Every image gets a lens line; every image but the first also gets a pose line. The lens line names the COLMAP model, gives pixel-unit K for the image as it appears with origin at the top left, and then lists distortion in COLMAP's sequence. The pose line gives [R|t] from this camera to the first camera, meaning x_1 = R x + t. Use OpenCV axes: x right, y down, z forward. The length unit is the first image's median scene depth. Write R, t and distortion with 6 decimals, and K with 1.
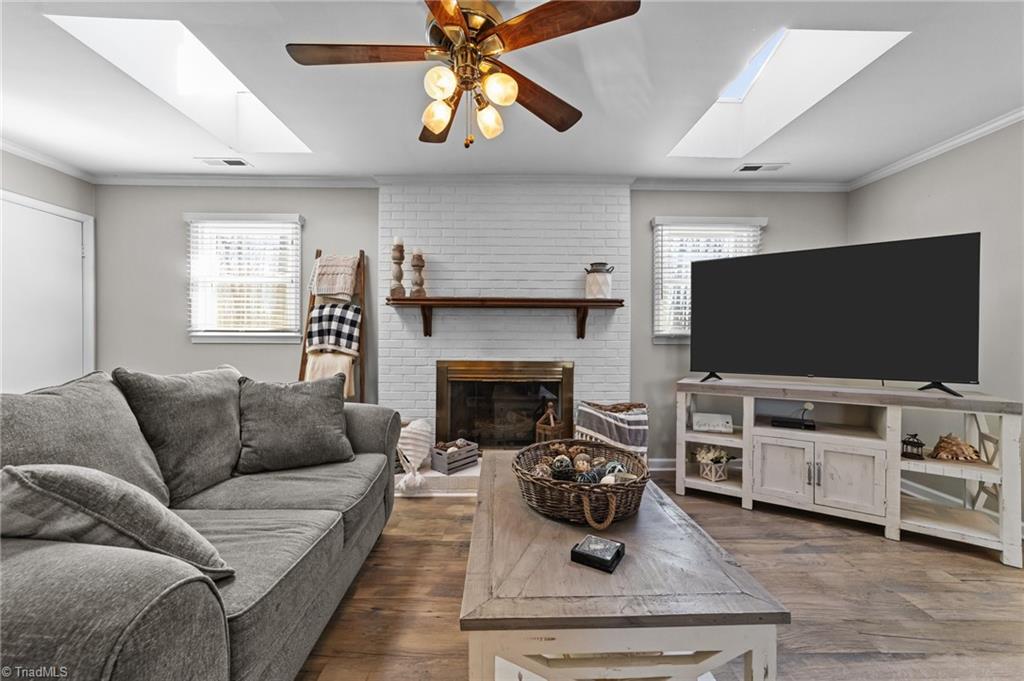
lens RADIAL K [[394.2, 0, 506.4], [0, 394.2, 342.9], [0, 0, 1]] dist [-0.007295, 0.004127]
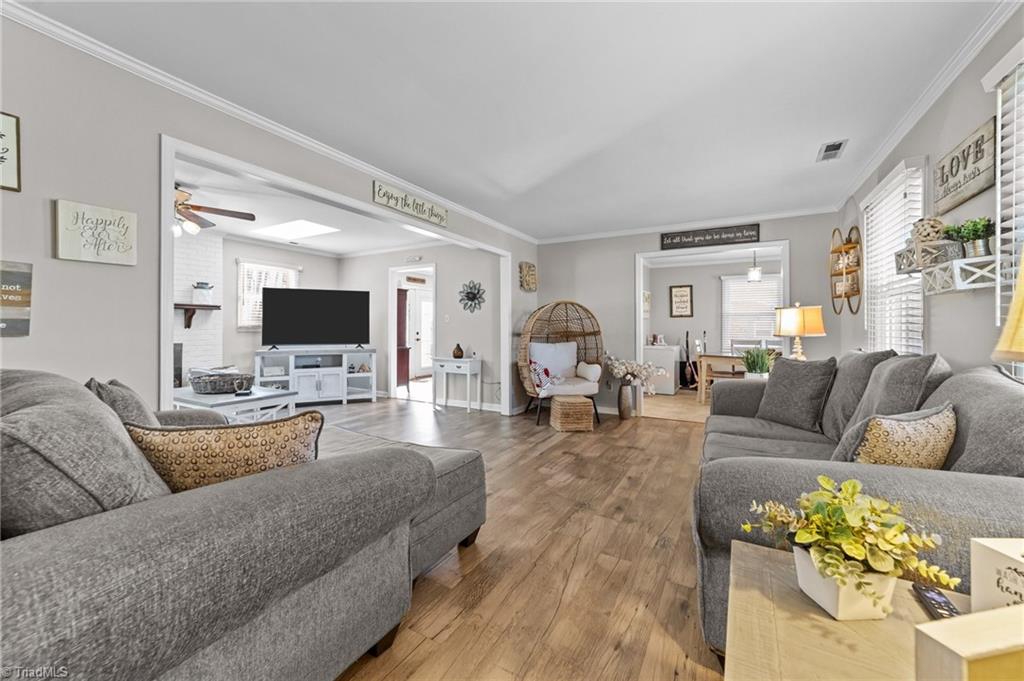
lens RADIAL K [[394.2, 0, 512.7], [0, 394.2, 322.6], [0, 0, 1]] dist [-0.007295, 0.004127]
pose [[0.494834, 0.007862, 0.868952, -0.586020], [0.005498, 0.999911, -0.012178, -0.009329], [-0.868970, 0.010804, 0.494747, -0.994250]]
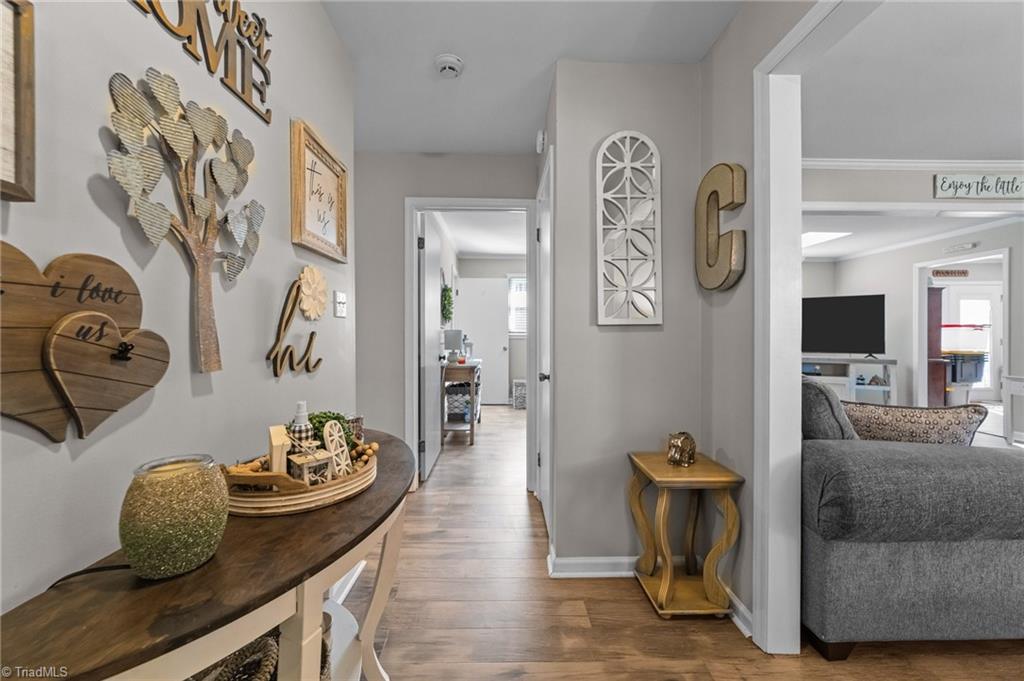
lens RADIAL K [[394.2, 0, 506.9], [0, 394.2, 334.7], [0, 0, 1]] dist [-0.007295, 0.004127]
pose [[0.999807, -0.005671, 0.018818, -0.951584], [0.005818, 0.999953, -0.007764, -0.011749], [-0.018773, 0.007872, 0.999793, -1.101594]]
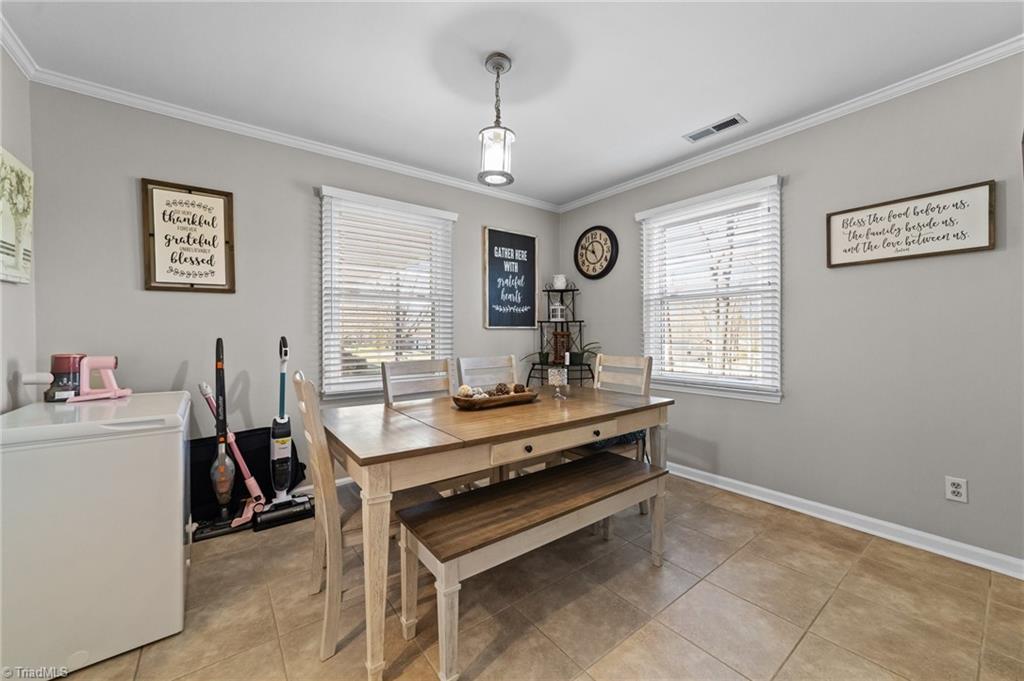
lens RADIAL K [[394.2, 0, 511.4], [0, 394.2, 339.4], [0, 0, 1]] dist [-0.007295, 0.004127]
pose [[-0.600263, -0.013221, 0.799693, 1.315774], [0.005533, 0.999771, 0.020682, 0.010845], [-0.799783, 0.016840, -0.600053, -0.698784]]
